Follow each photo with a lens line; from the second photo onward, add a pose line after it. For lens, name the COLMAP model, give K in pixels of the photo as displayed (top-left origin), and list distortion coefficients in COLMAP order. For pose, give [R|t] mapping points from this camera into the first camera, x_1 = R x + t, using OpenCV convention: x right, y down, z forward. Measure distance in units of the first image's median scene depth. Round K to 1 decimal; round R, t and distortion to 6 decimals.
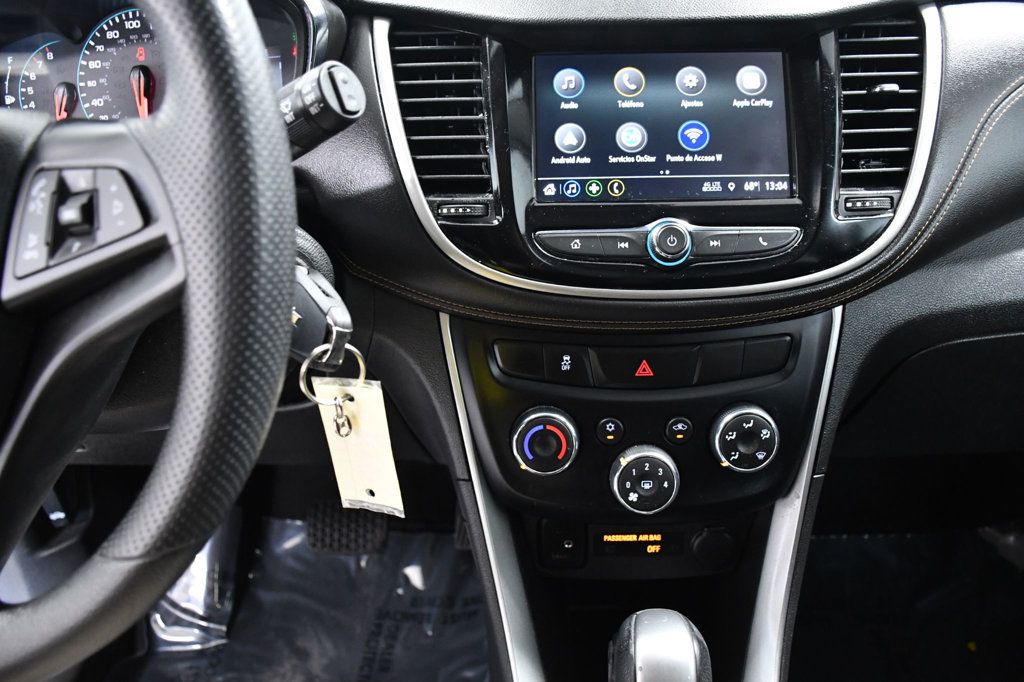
lens RADIAL K [[809.5, 0, 512.0], [0, 809.5, 341.0], [0, 0, 1]] dist [-0.154078, 0.089404]
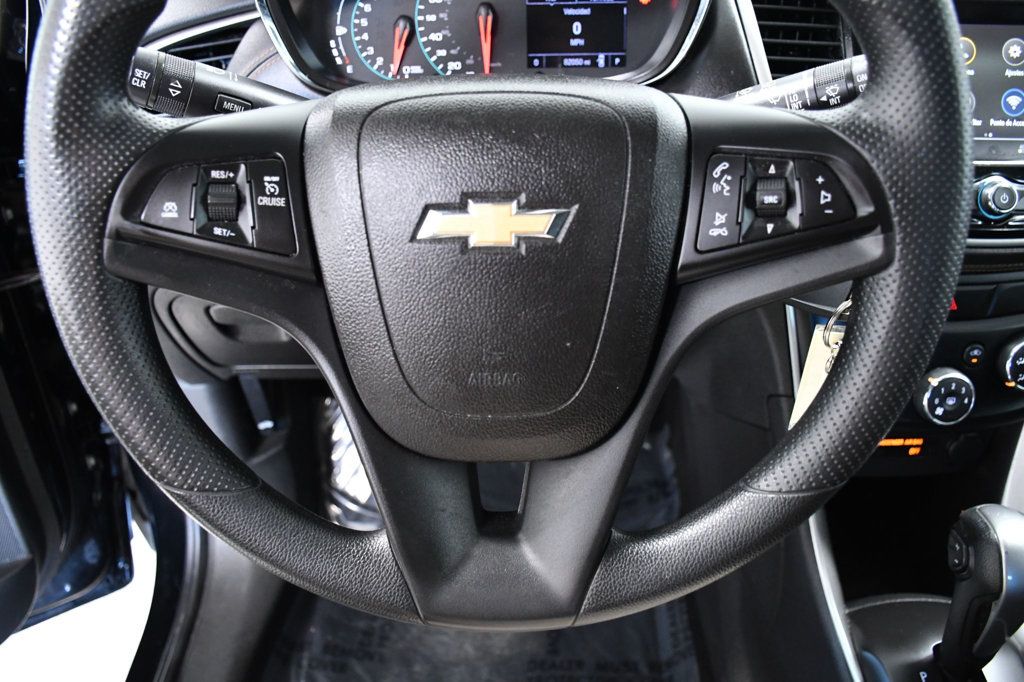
lens RADIAL K [[787.1, 0, 512.0], [0, 787.1, 341.0], [0, 0, 1]] dist [-0.152894, 0.100900]
pose [[0.998404, 0.000210, 0.056471, -0.547706], [-0.008046, 0.990320, 0.138566, -0.060283], [-0.055895, -0.138800, 0.988742, -0.066055]]
